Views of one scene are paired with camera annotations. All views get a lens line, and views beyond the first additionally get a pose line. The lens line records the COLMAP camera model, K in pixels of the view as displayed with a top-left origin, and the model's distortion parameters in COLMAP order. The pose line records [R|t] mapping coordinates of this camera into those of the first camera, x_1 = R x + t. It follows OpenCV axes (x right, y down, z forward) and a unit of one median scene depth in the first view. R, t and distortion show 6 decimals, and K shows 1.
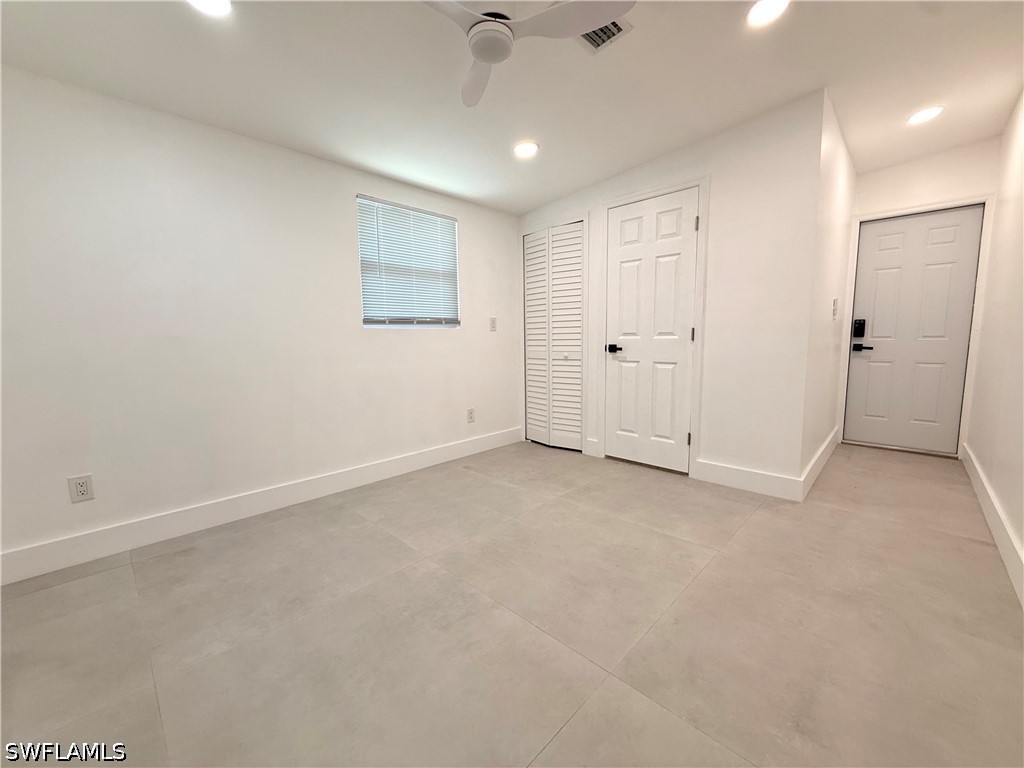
lens RADIAL K [[408.9, 0, 511.1], [0, 408.9, 386.5], [0, 0, 1]] dist [-0.001770, 0.000627]
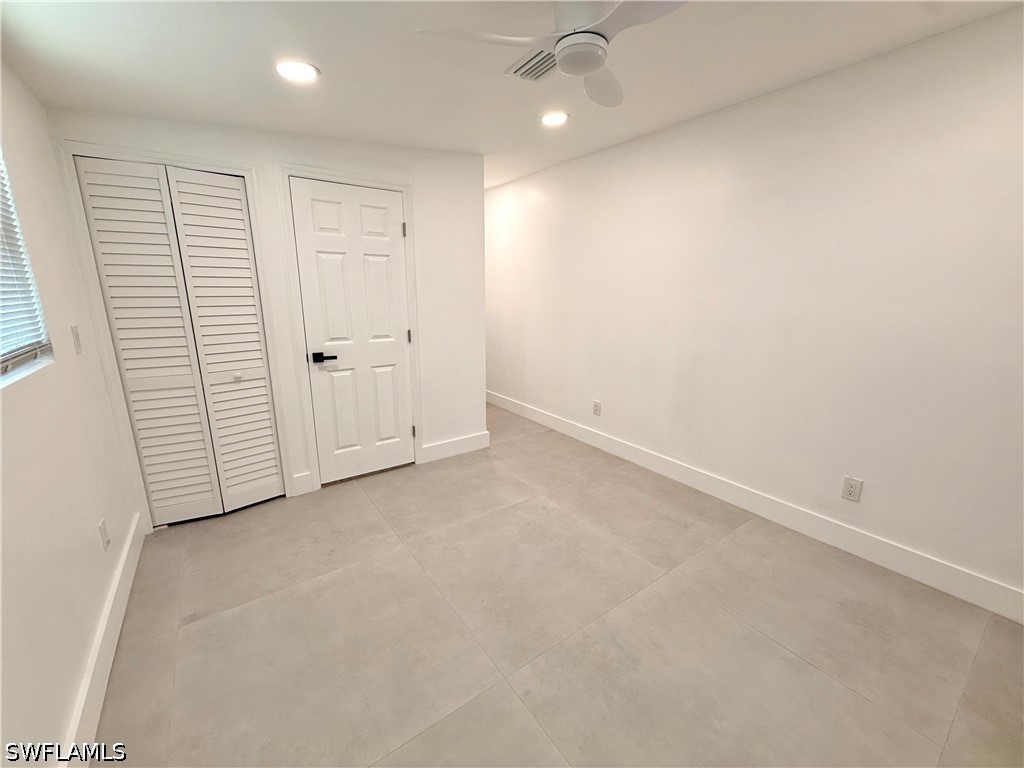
lens RADIAL K [[408.9, 0, 512.2], [0, 408.9, 386.7], [0, 0, 1]] dist [-0.001770, 0.000627]
pose [[0.175989, -0.213454, 0.960971, -0.529552], [0.110469, 0.974324, 0.196189, -0.169572], [-0.978174, 0.071631, 0.195050, 0.514063]]
